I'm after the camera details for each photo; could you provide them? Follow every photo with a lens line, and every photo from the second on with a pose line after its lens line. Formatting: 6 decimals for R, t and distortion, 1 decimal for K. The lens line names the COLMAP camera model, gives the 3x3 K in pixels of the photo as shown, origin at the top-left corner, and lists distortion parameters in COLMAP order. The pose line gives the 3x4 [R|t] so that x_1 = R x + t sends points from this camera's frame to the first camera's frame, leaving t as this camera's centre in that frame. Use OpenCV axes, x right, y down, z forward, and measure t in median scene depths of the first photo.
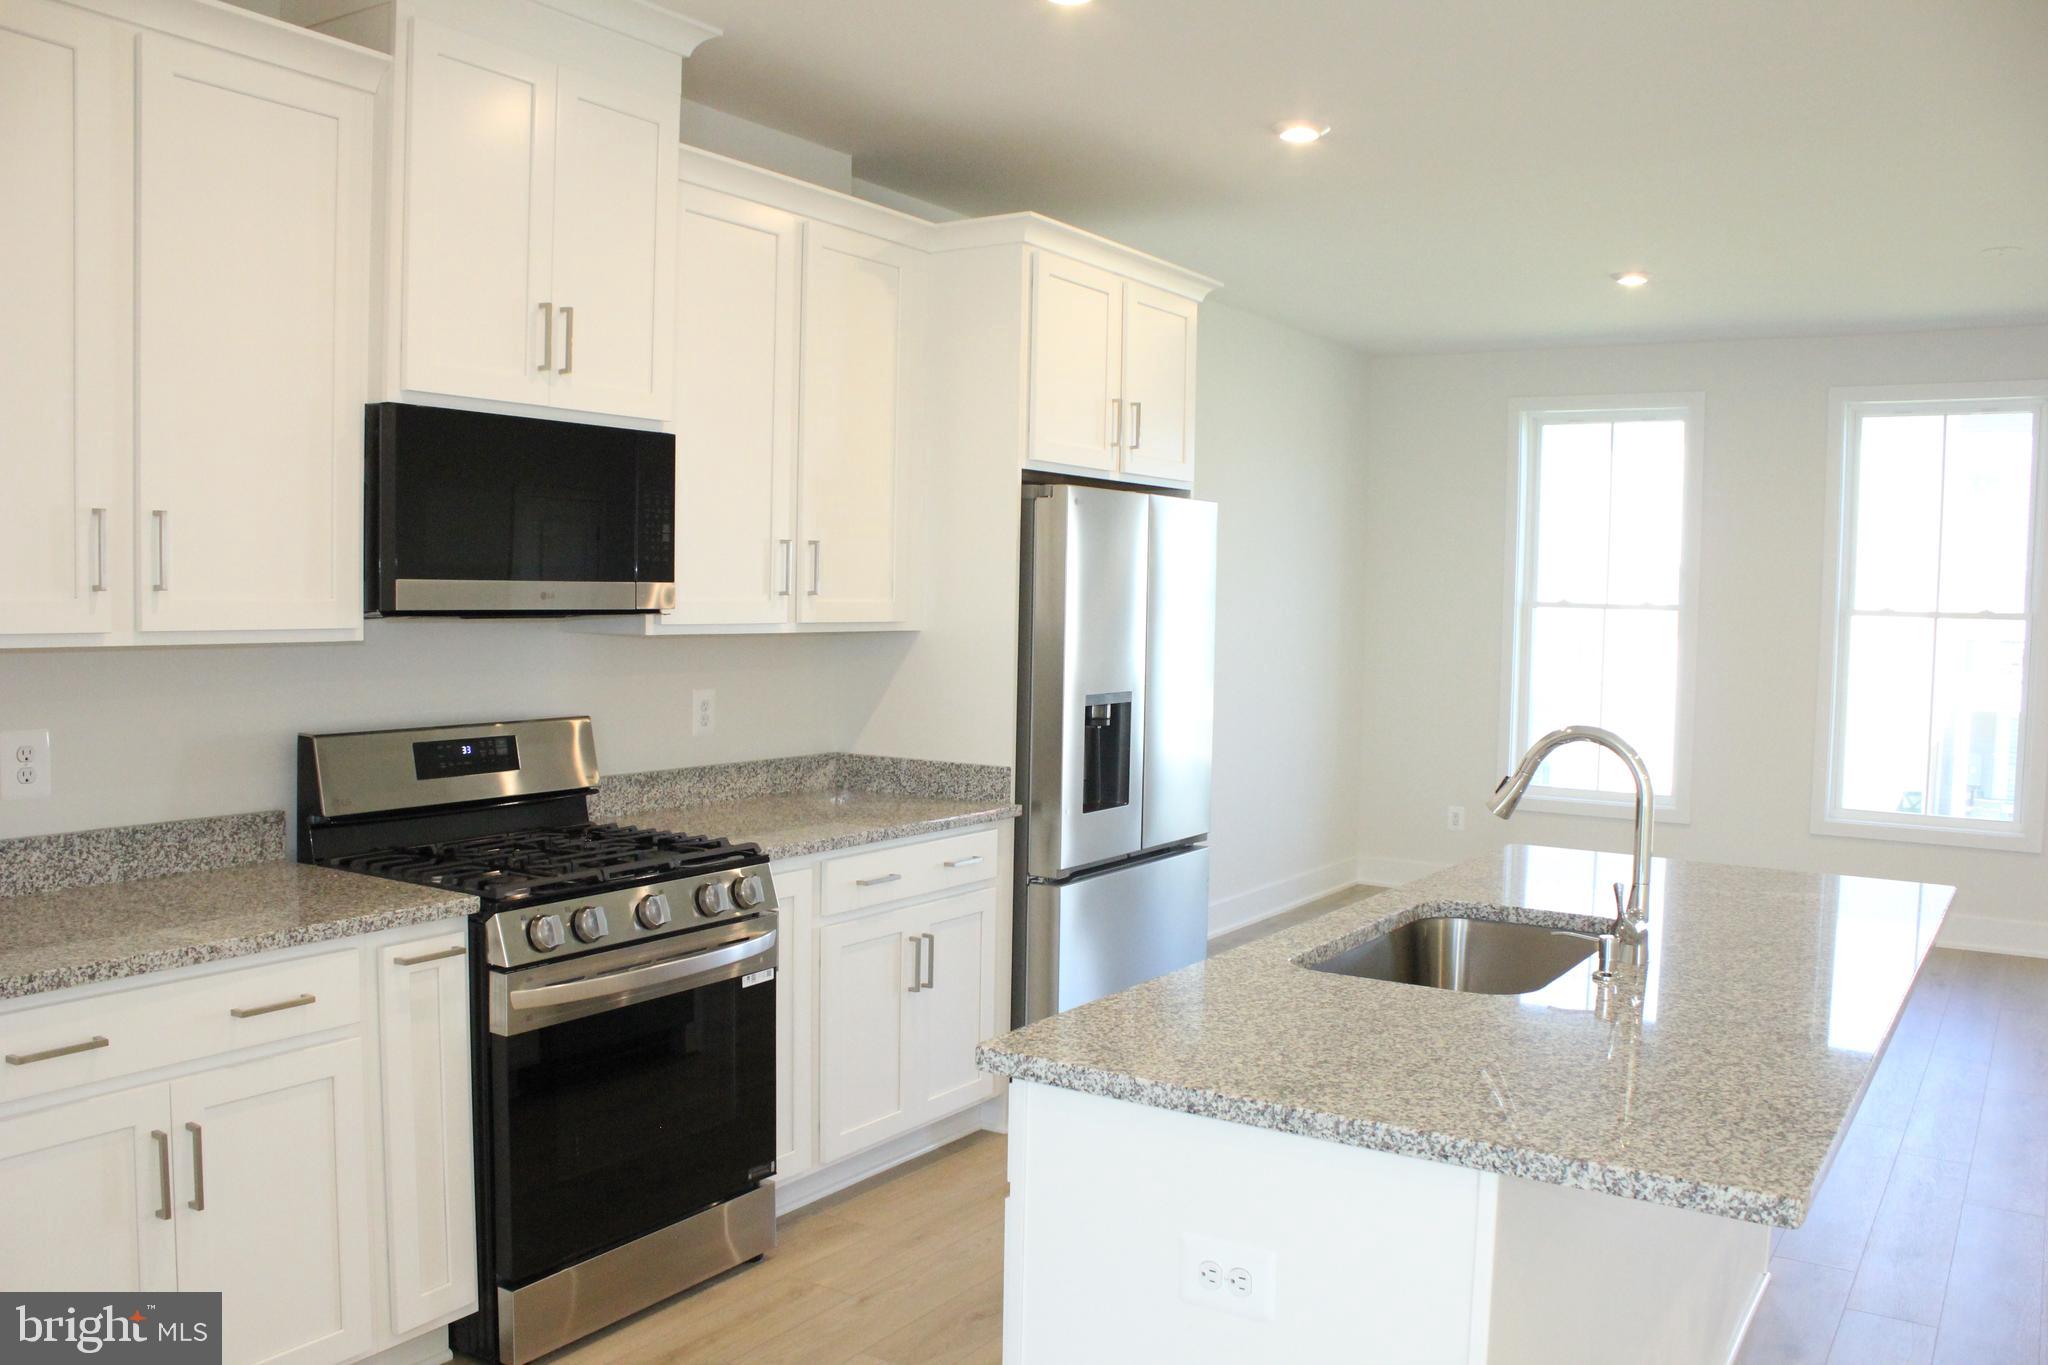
lens RADIAL K [[1755.5, 0, 1026.7], [0, 1755.5, 702.2], [0, 0, 1]] dist [-0.145806, 0.019744]
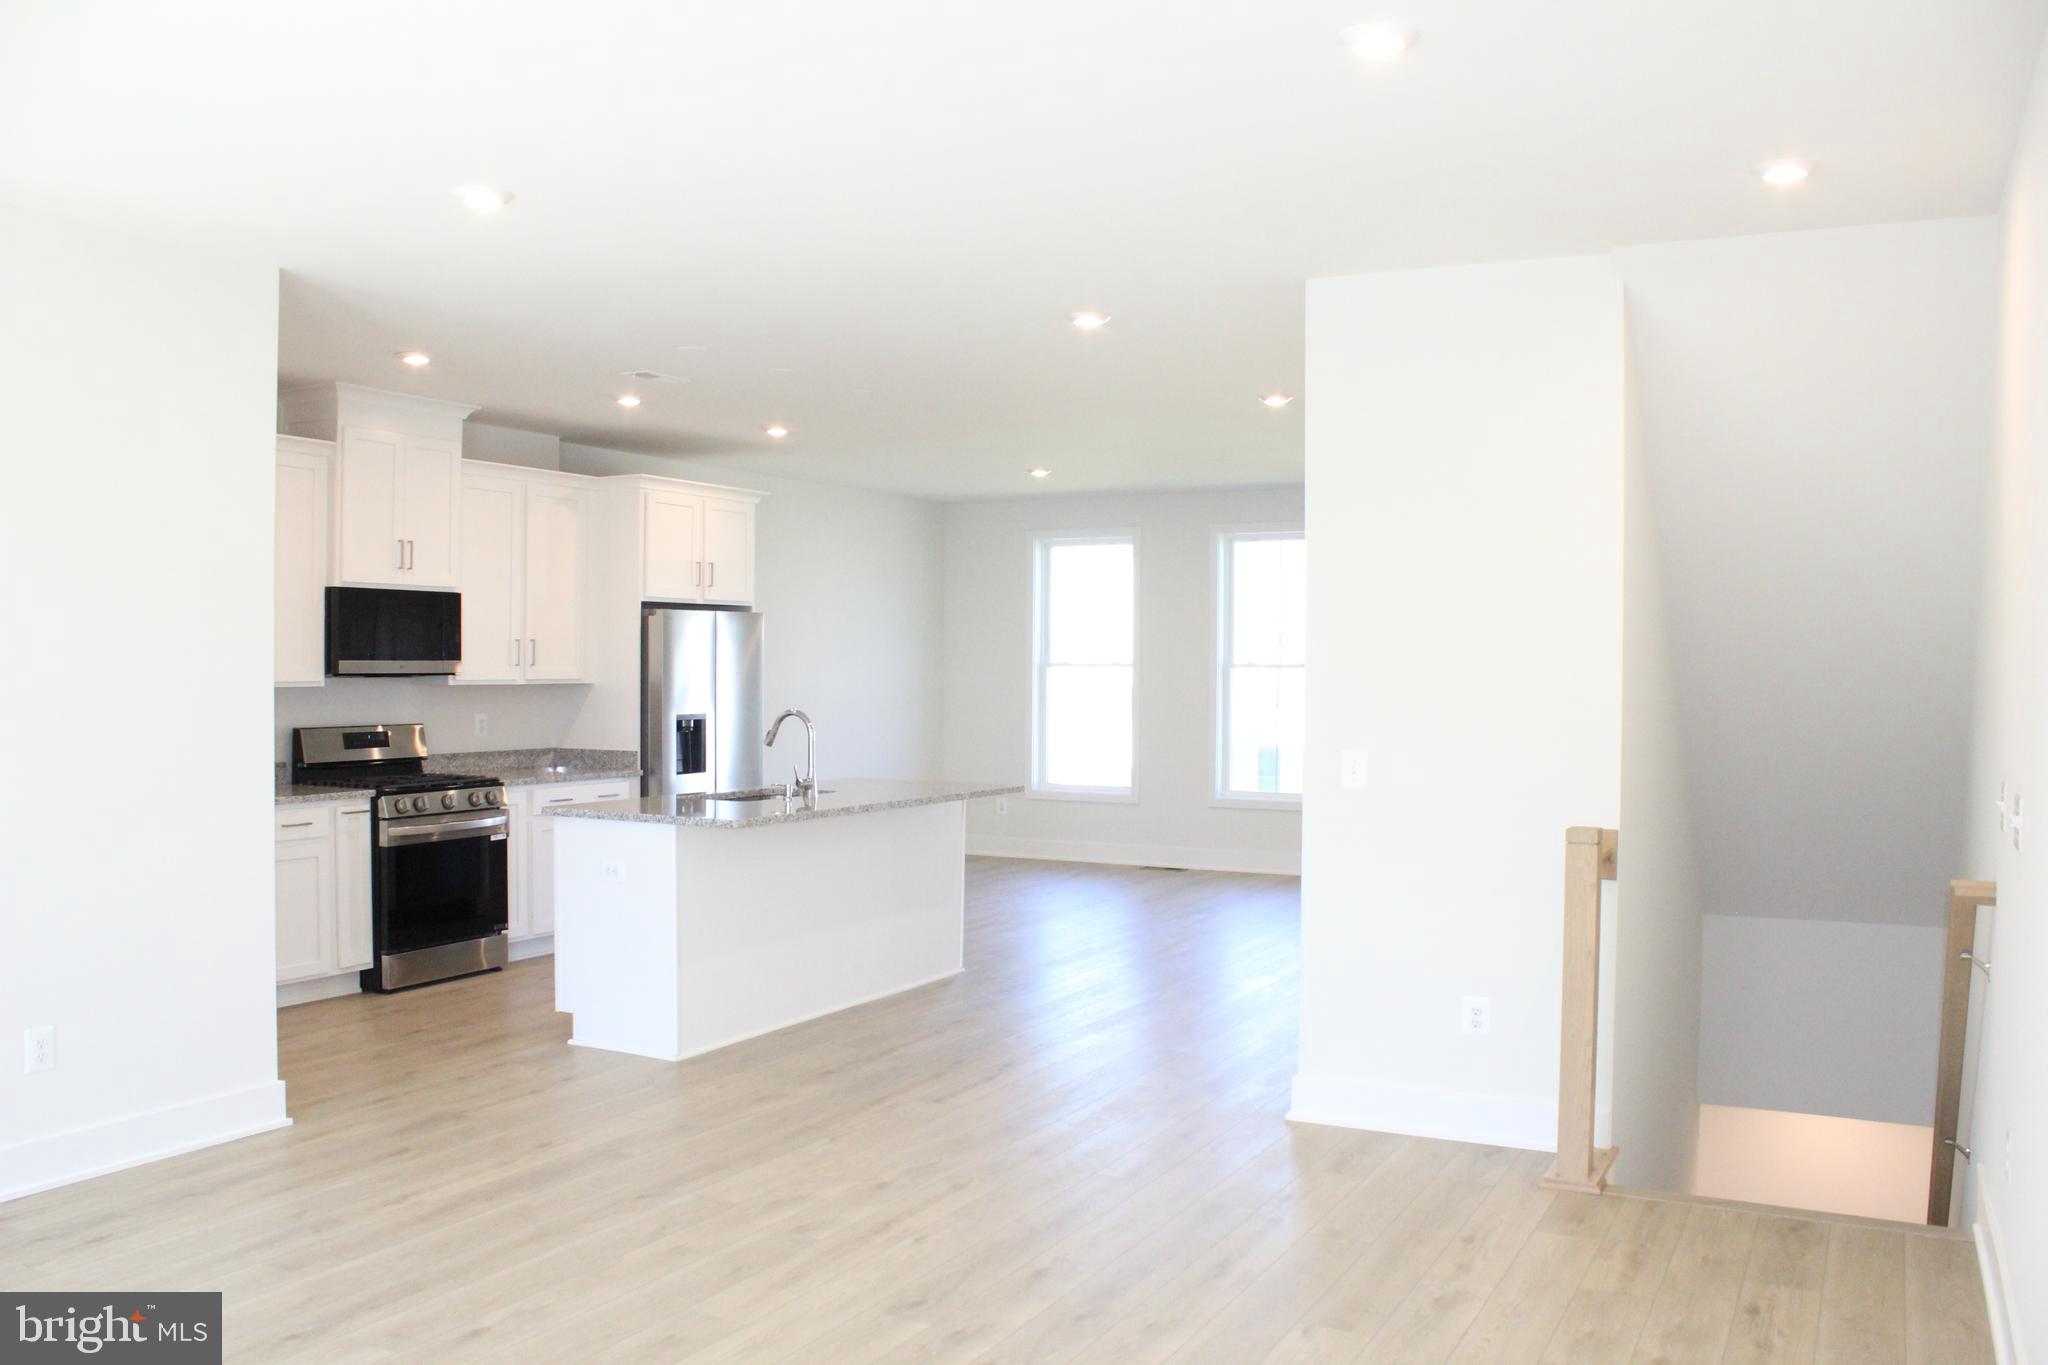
lens RADIAL K [[1755.5, 0, 1018.8], [0, 1755.5, 679.8], [0, 0, 1]] dist [-0.145806, 0.019744]
pose [[0.996818, -0.014391, 0.078397, 0.330779], [0.018398, 0.998548, -0.050637, 0.079699], [-0.077554, 0.051918, 0.995635, -1.234844]]
